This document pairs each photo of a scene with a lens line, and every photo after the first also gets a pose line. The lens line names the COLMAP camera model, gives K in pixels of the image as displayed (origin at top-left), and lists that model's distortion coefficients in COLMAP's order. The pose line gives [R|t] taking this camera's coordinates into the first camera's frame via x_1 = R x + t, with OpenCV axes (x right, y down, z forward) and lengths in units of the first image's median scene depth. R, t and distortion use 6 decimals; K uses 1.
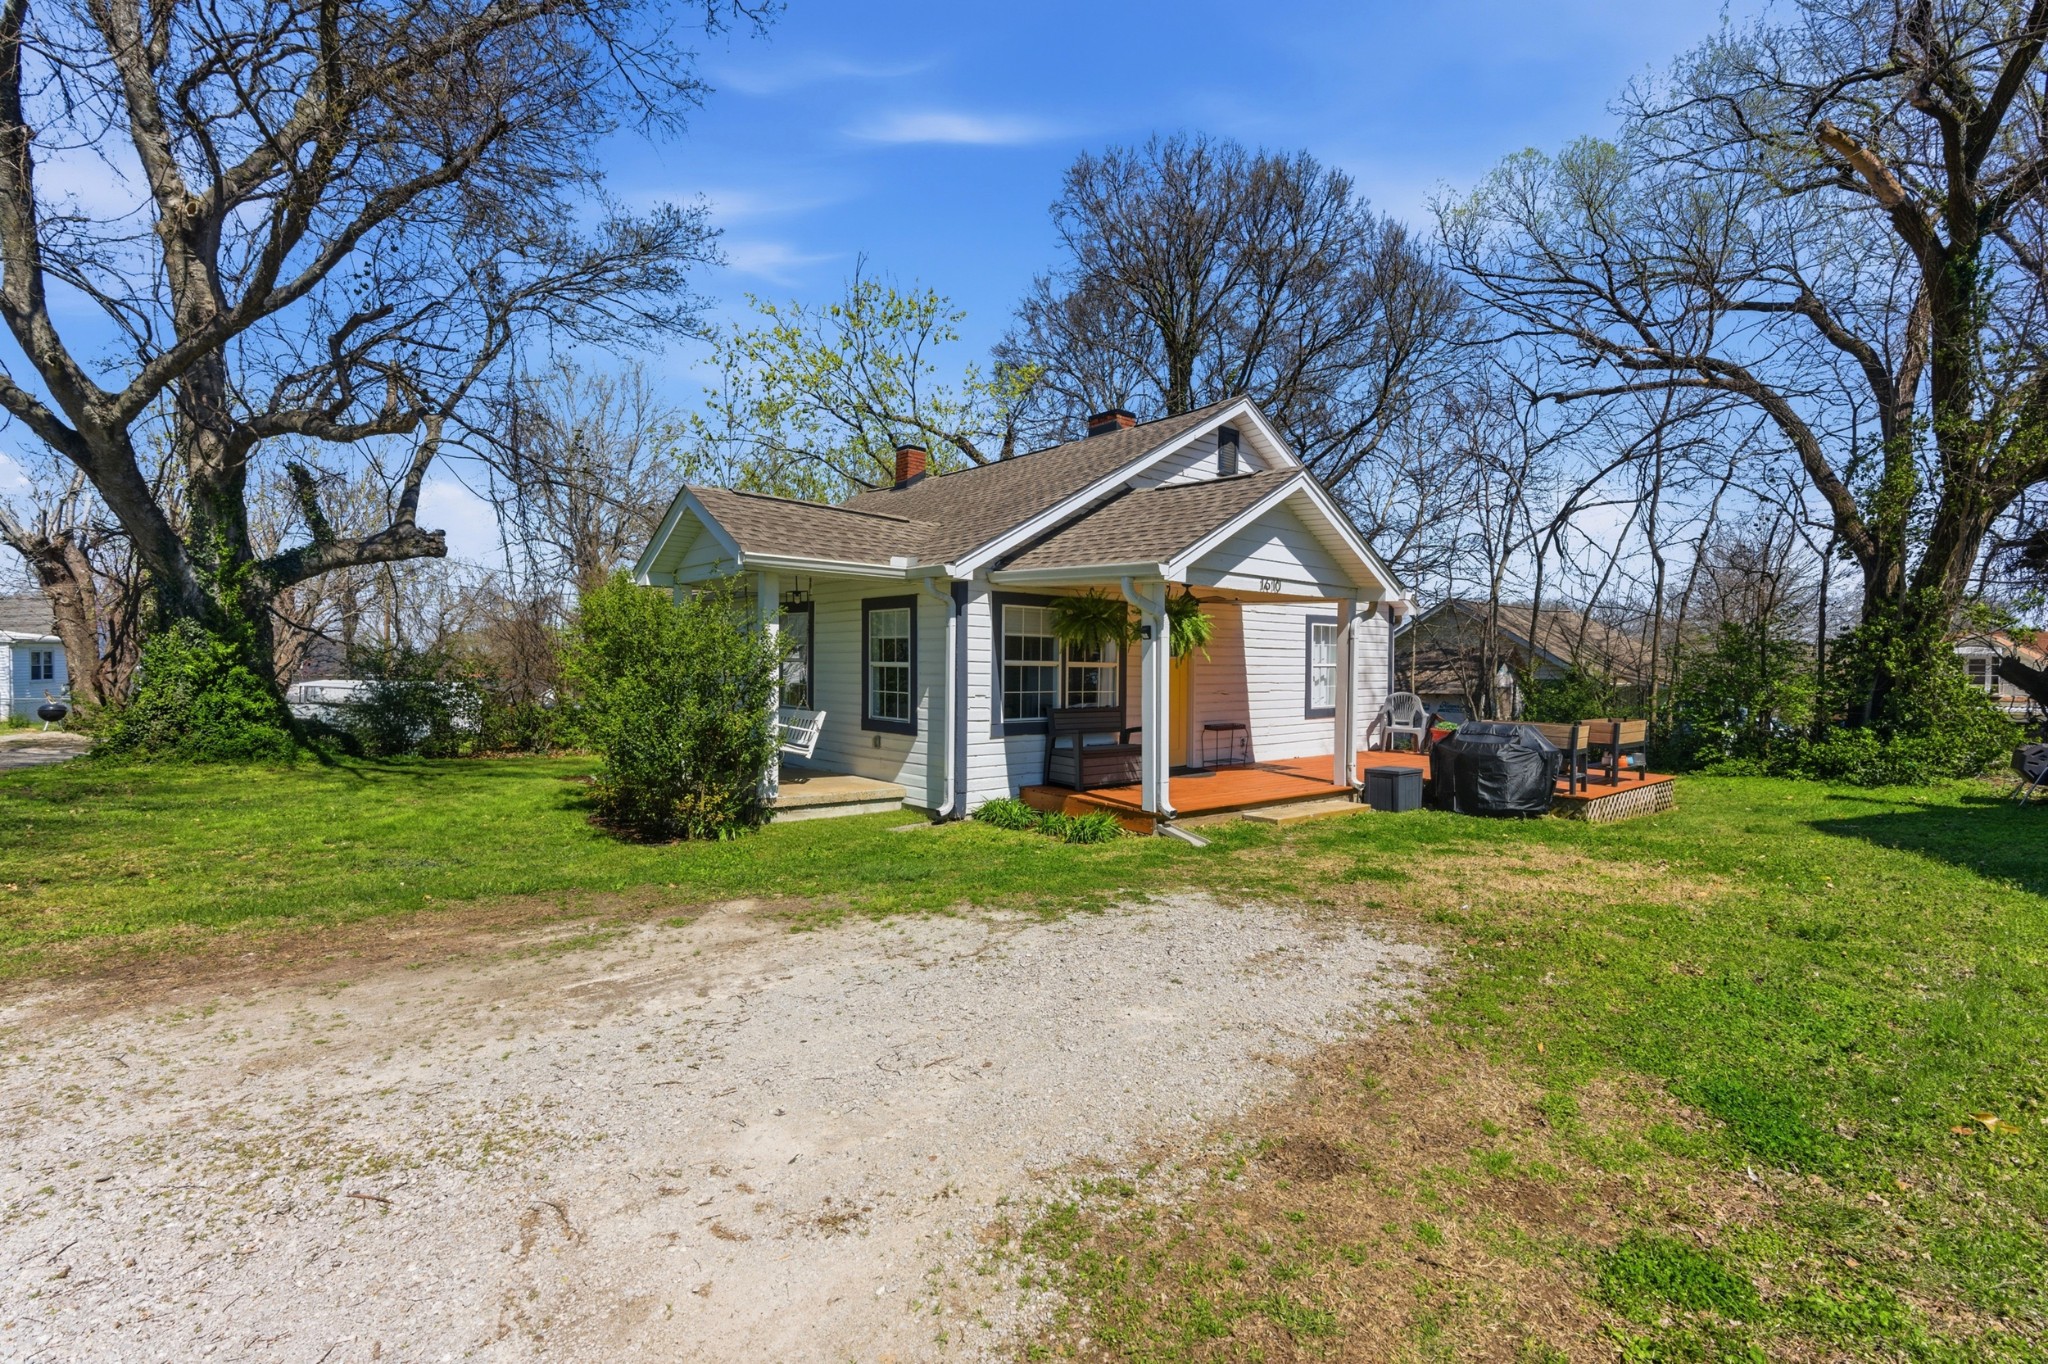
lens RADIAL K [[944.6, 0, 1024.0], [0, 944.6, 682.0], [0, 0, 1]] dist [0.002950, -0.000163]
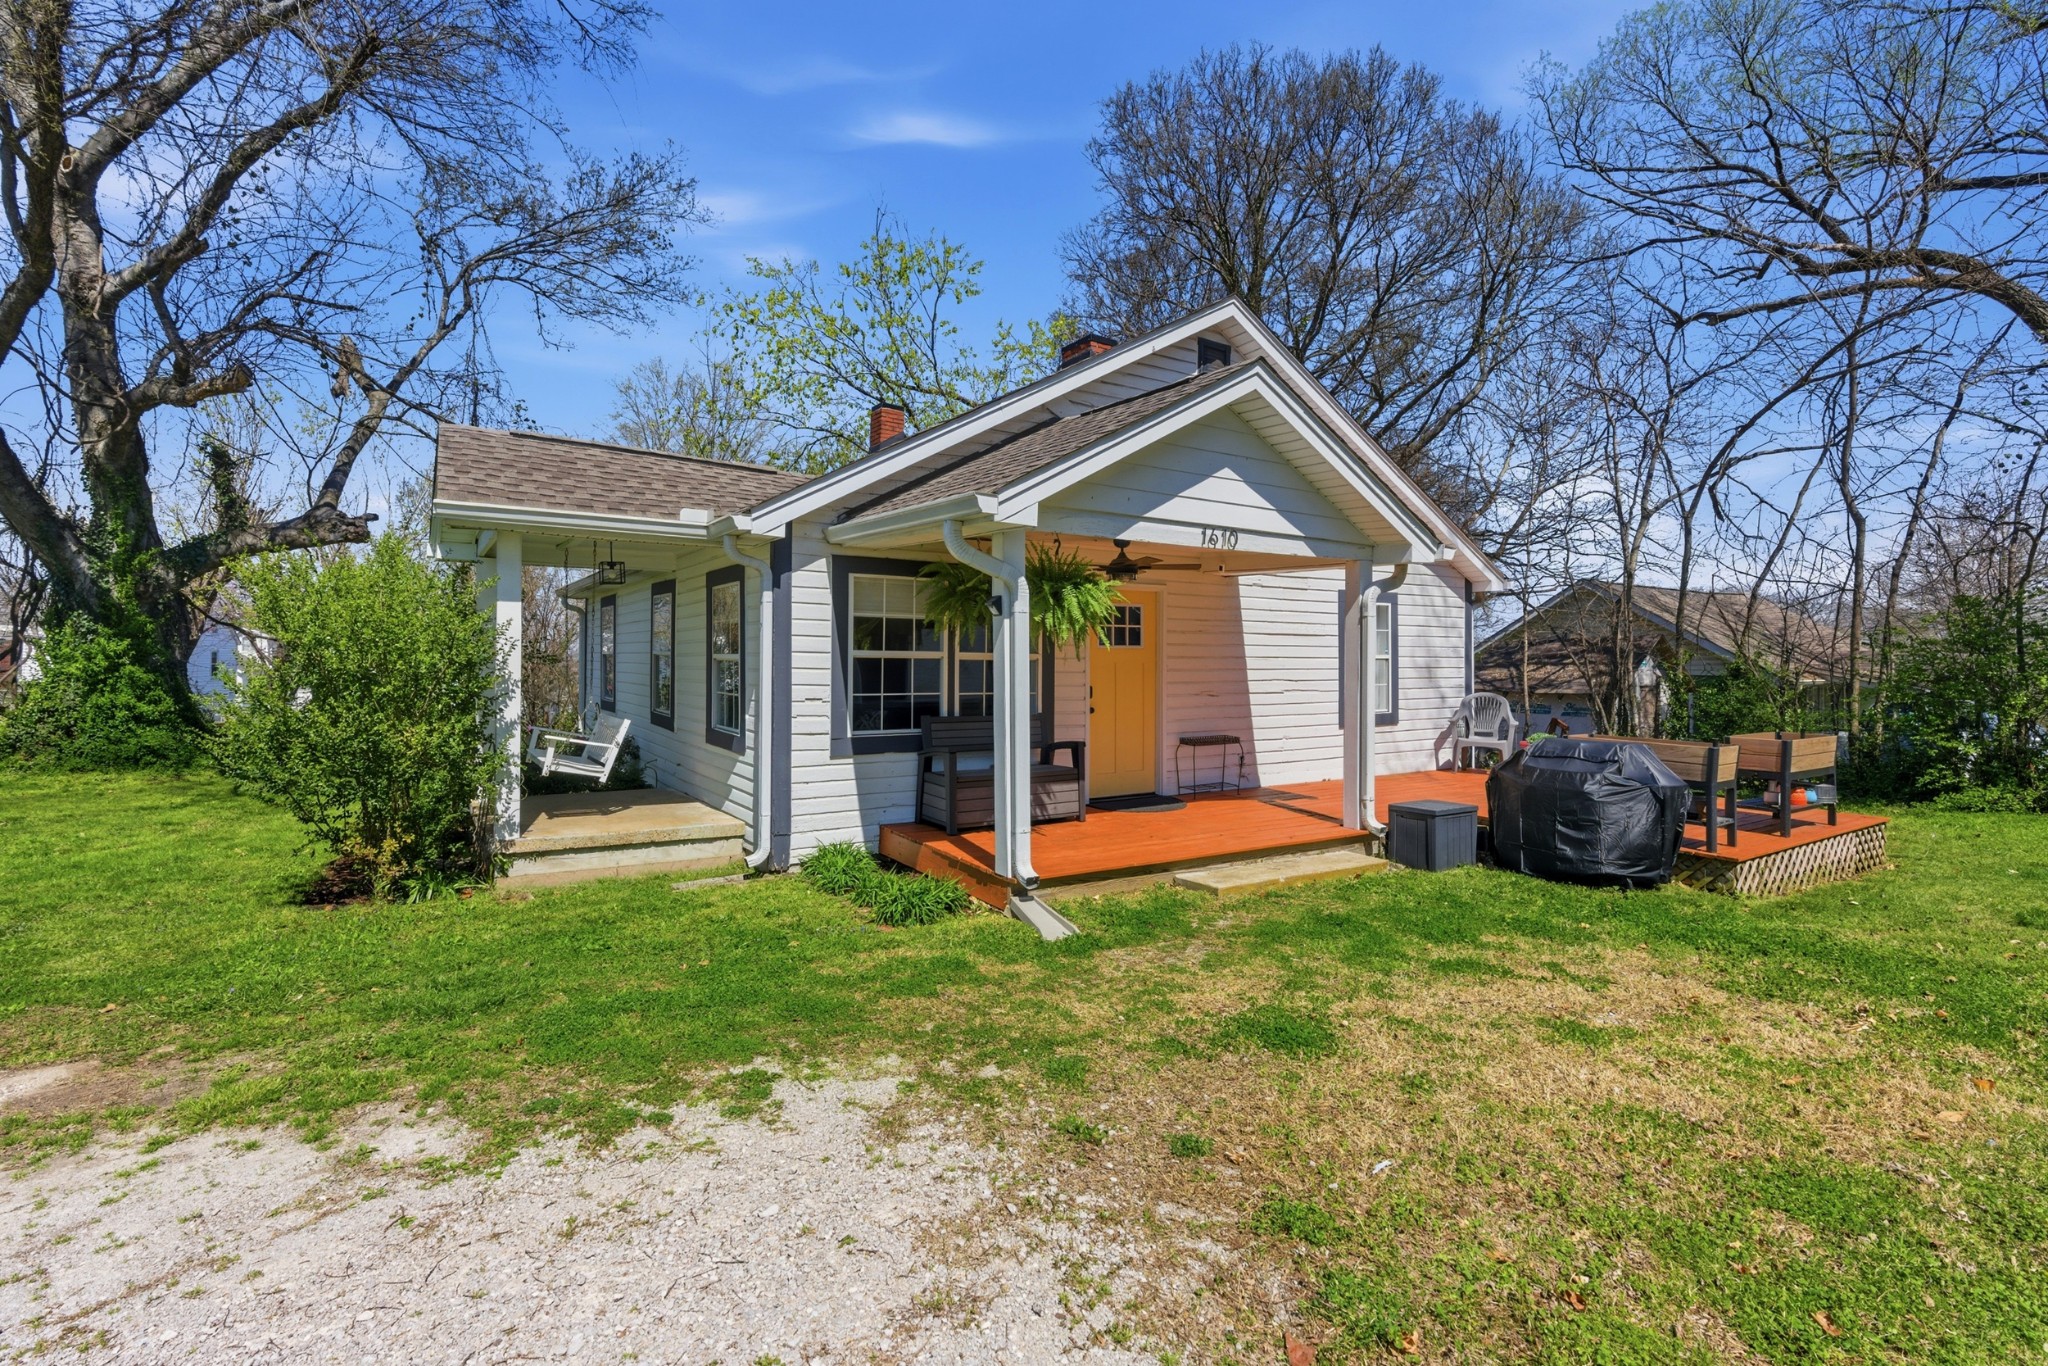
lens RADIAL K [[948.5, 0, 1026.3], [0, 948.5, 653.1], [0, 0, 1]] dist [0.001693, 0.001189]
pose [[0.991132, -0.005444, -0.132771, 0.146314], [0.001647, 0.999587, -0.028687, 0.000240], [0.132872, 0.028214, 0.990732, 0.209033]]
